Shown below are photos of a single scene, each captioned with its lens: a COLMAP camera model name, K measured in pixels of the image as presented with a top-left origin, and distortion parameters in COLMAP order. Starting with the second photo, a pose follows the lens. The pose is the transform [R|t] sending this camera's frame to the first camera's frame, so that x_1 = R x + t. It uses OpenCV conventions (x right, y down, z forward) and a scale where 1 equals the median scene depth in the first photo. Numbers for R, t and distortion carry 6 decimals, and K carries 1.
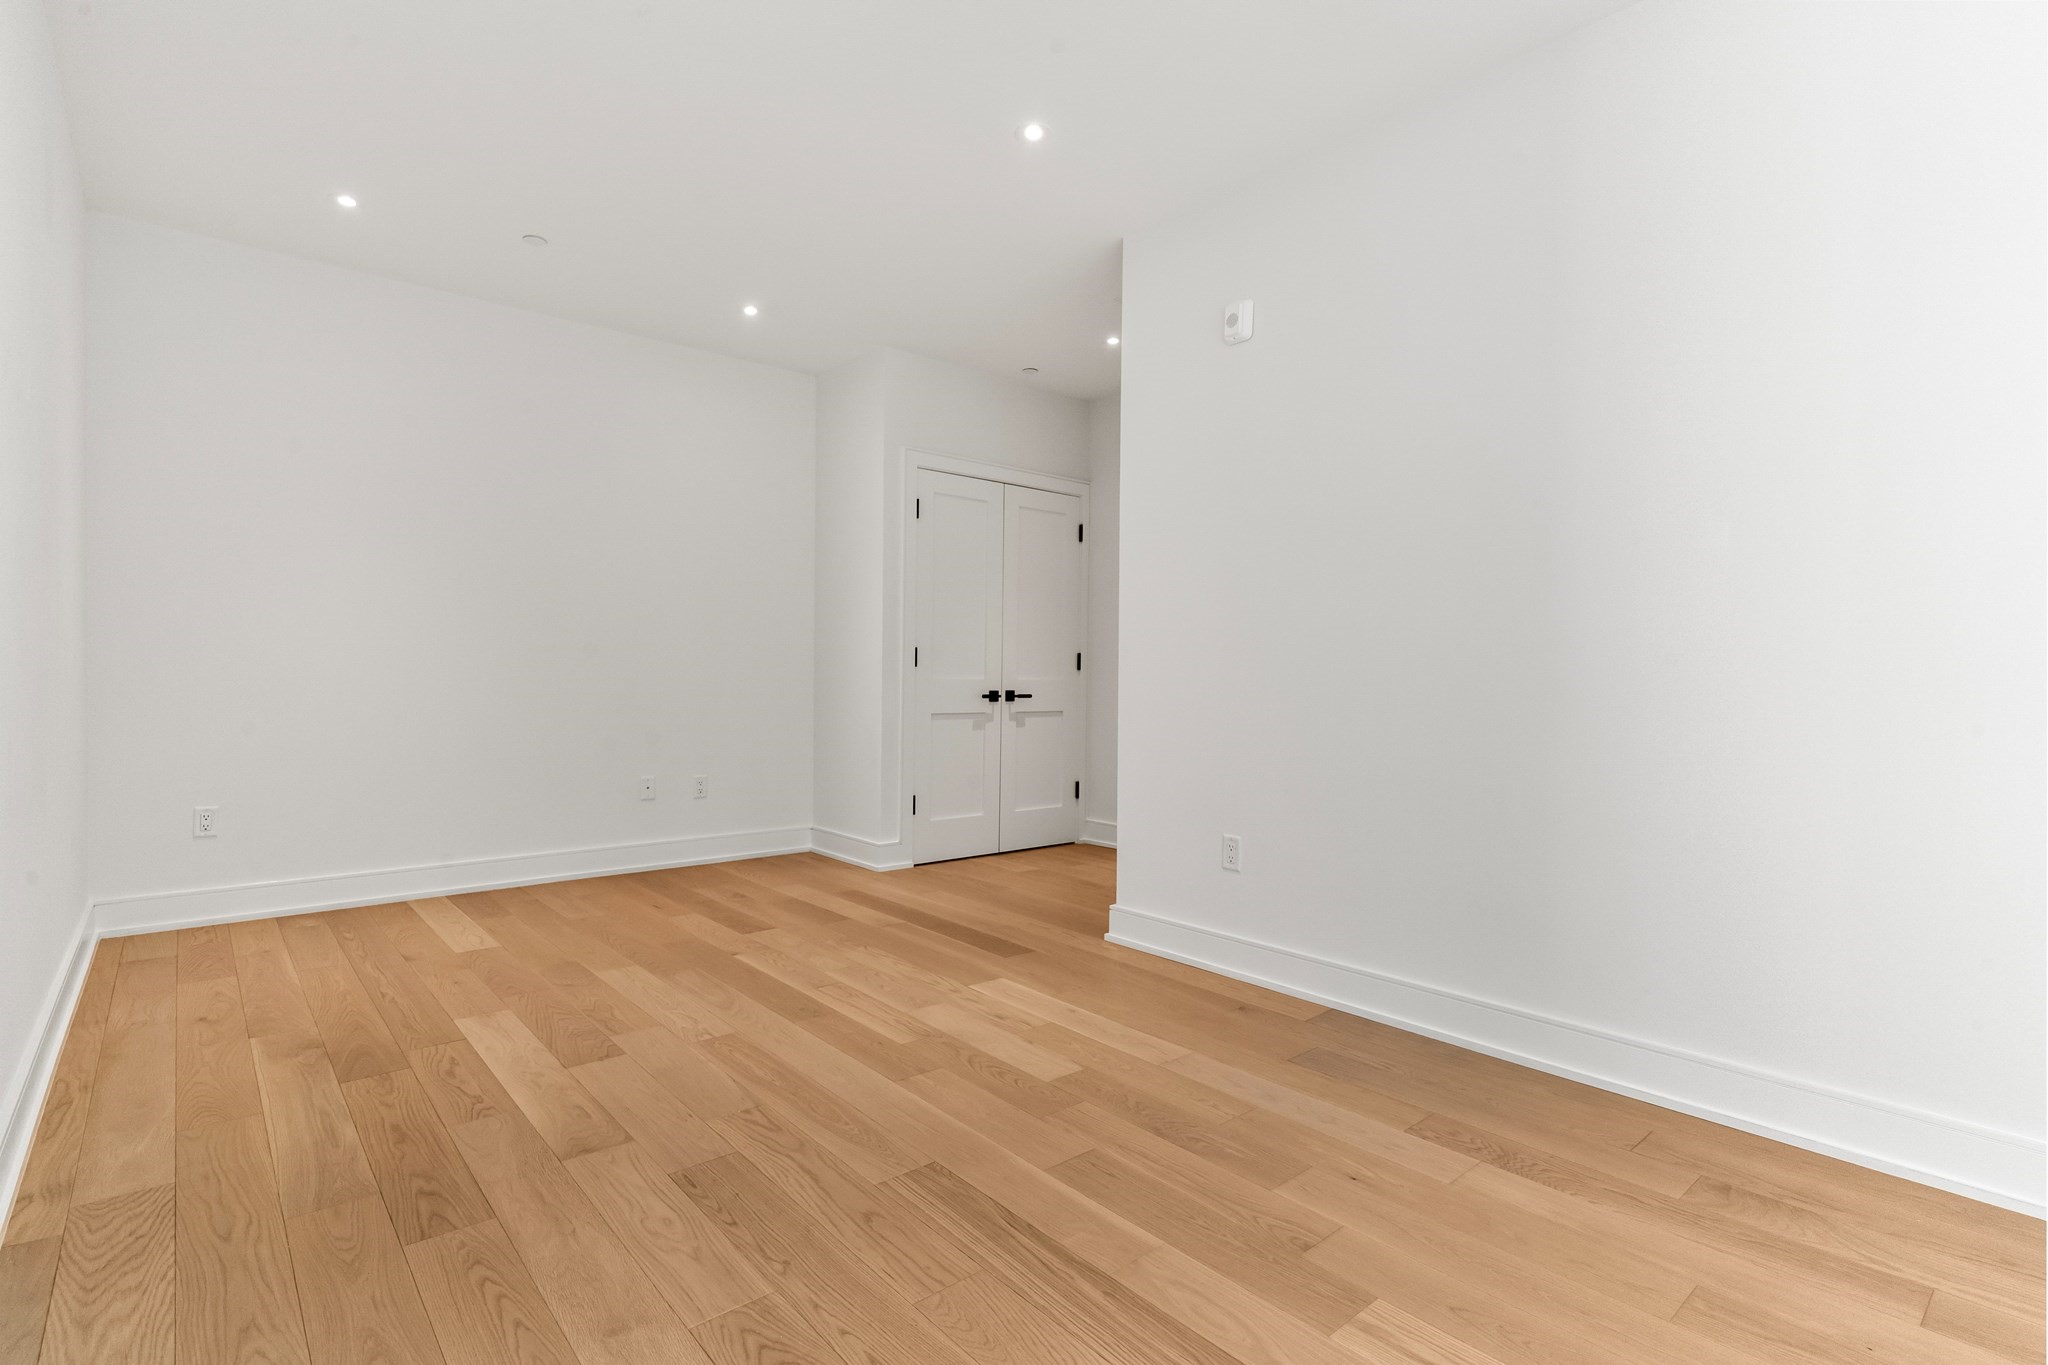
lens RADIAL K [[982.7, 0, 1018.4], [0, 982.7, 685.0], [0, 0, 1]] dist [0.006453, -0.000150]
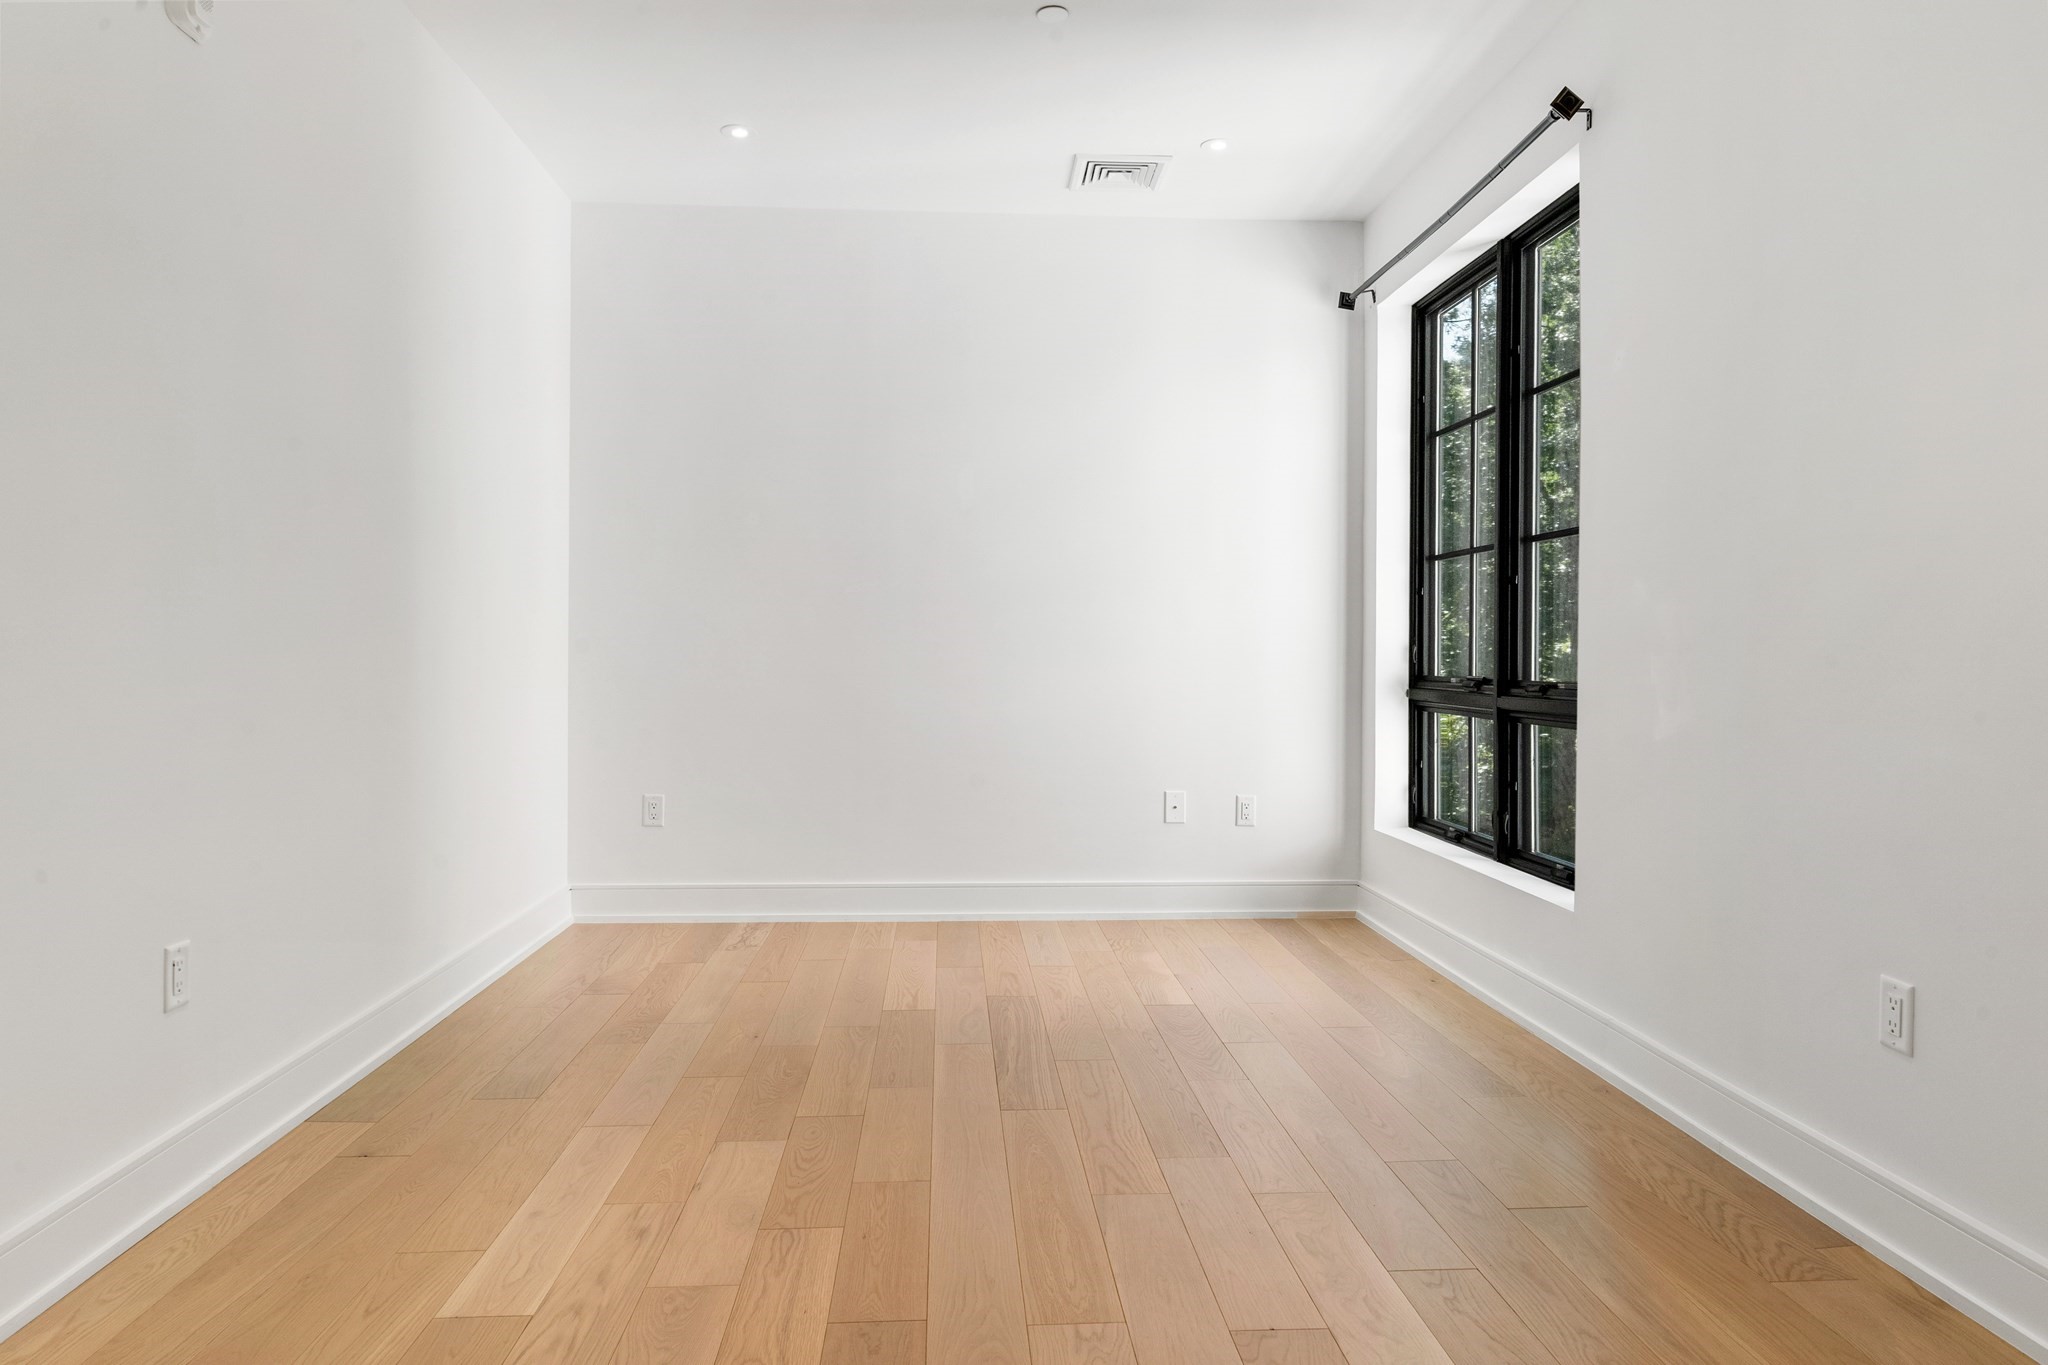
lens RADIAL K [[1292.7, 0, 1018.8], [0, 1292.7, 671.7], [0, 0, 1]] dist [0.002008, 0.001163]
pose [[-0.793060, -0.021526, 0.608763, -0.764436], [-0.004725, 0.999563, 0.029189, -0.024704], [-0.609125, 0.020272, -0.792815, 1.696236]]
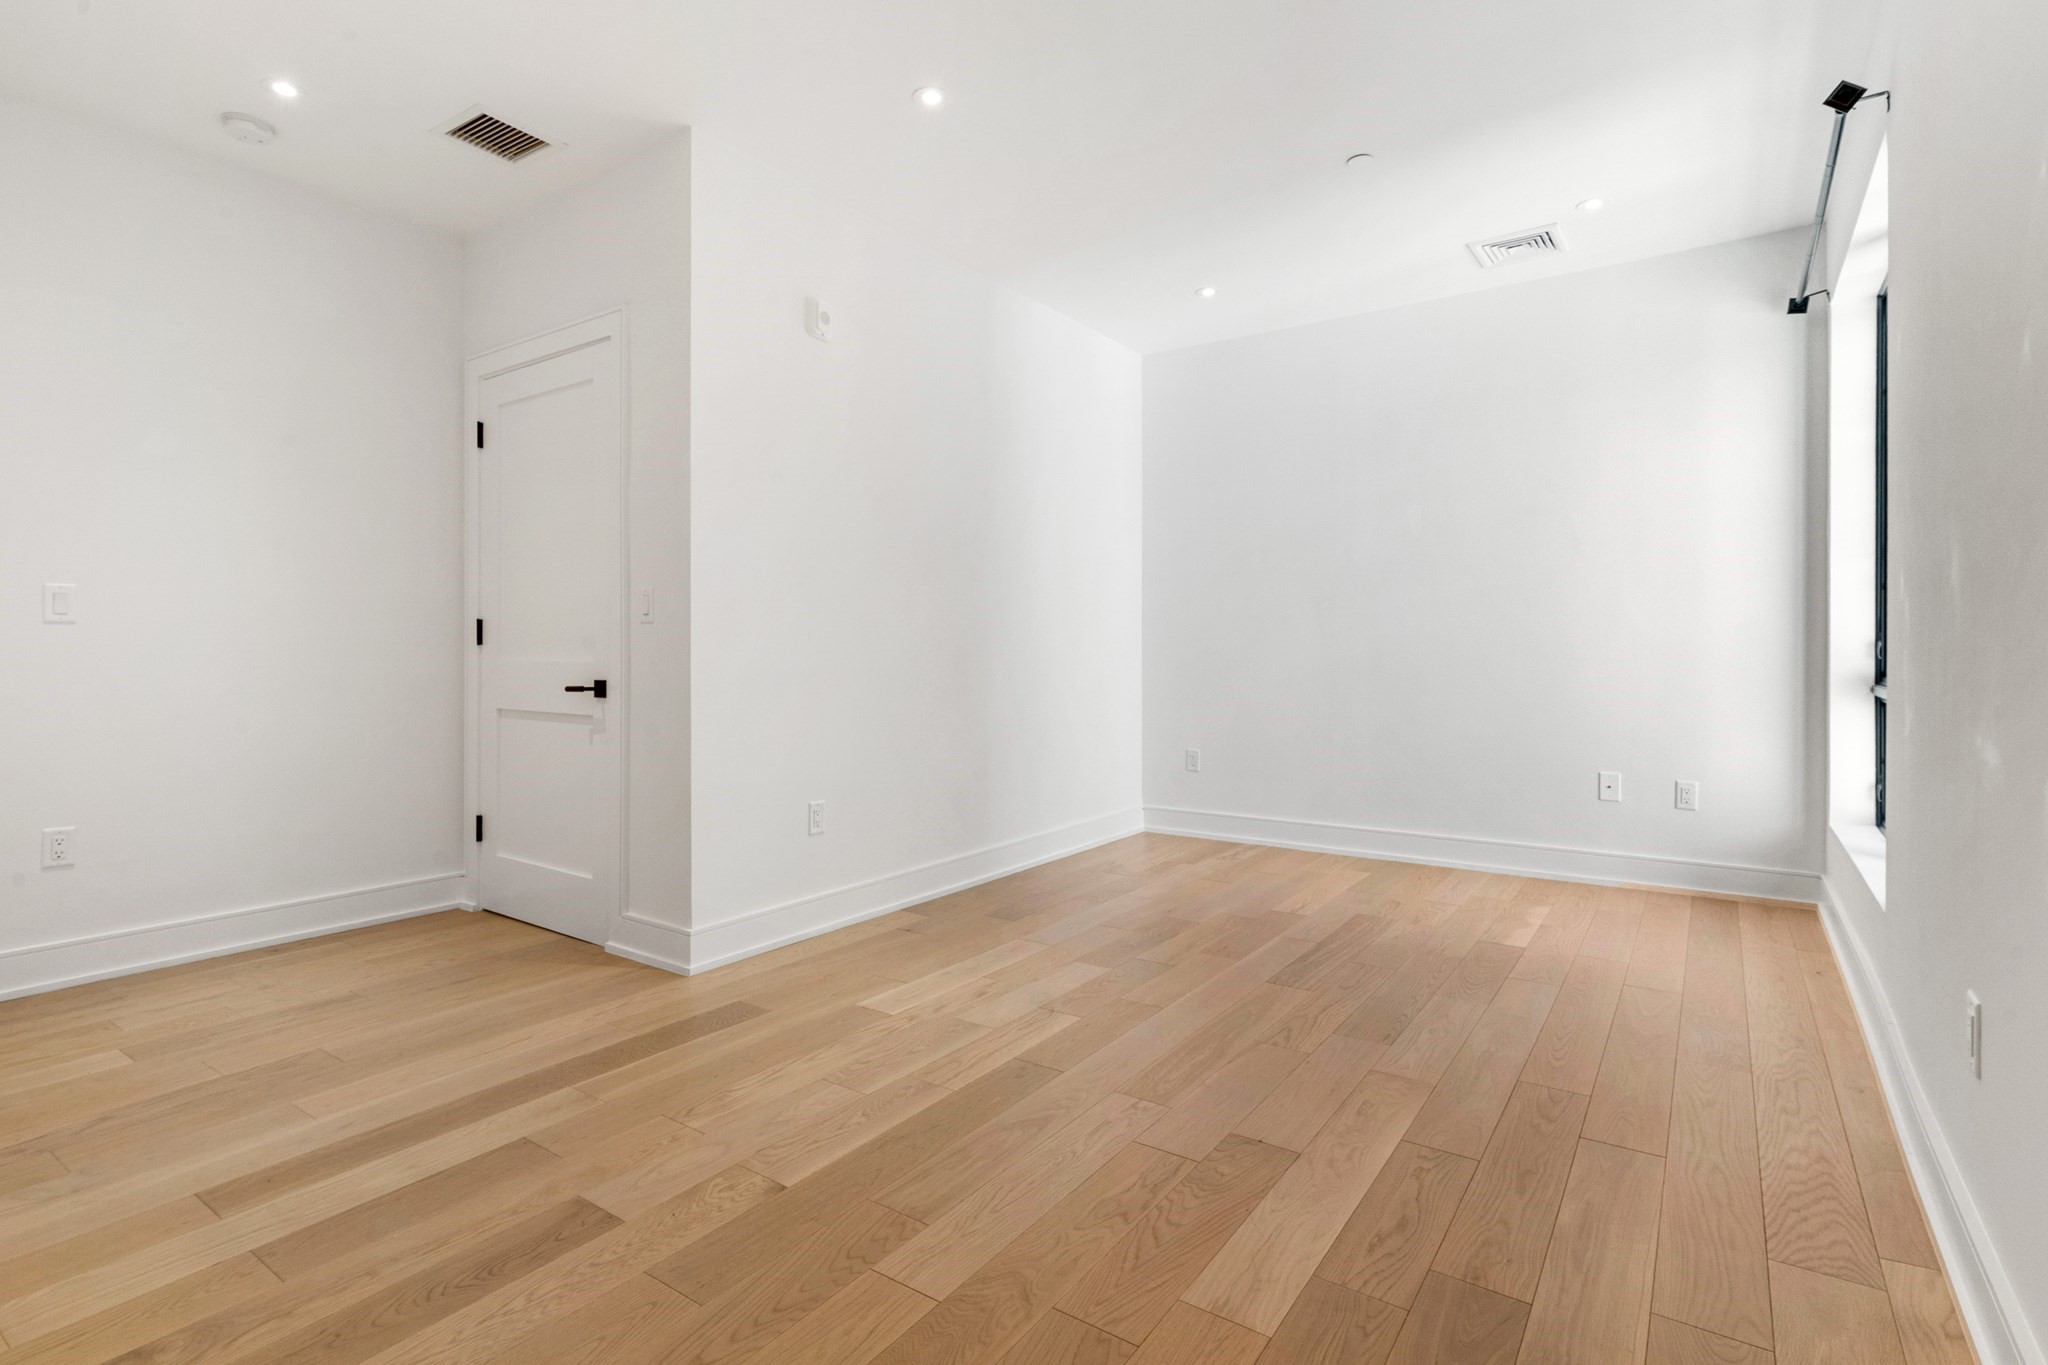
lens RADIAL K [[982.7, 0, 1029.8], [0, 982.7, 668.2], [0, 0, 1]] dist [0.006453, -0.000150]
pose [[-0.251313, -0.024756, 0.967589, -1.144169], [0.010090, 0.999552, 0.028195, -0.024141], [-0.967853, 0.016849, -0.250950, 1.383814]]
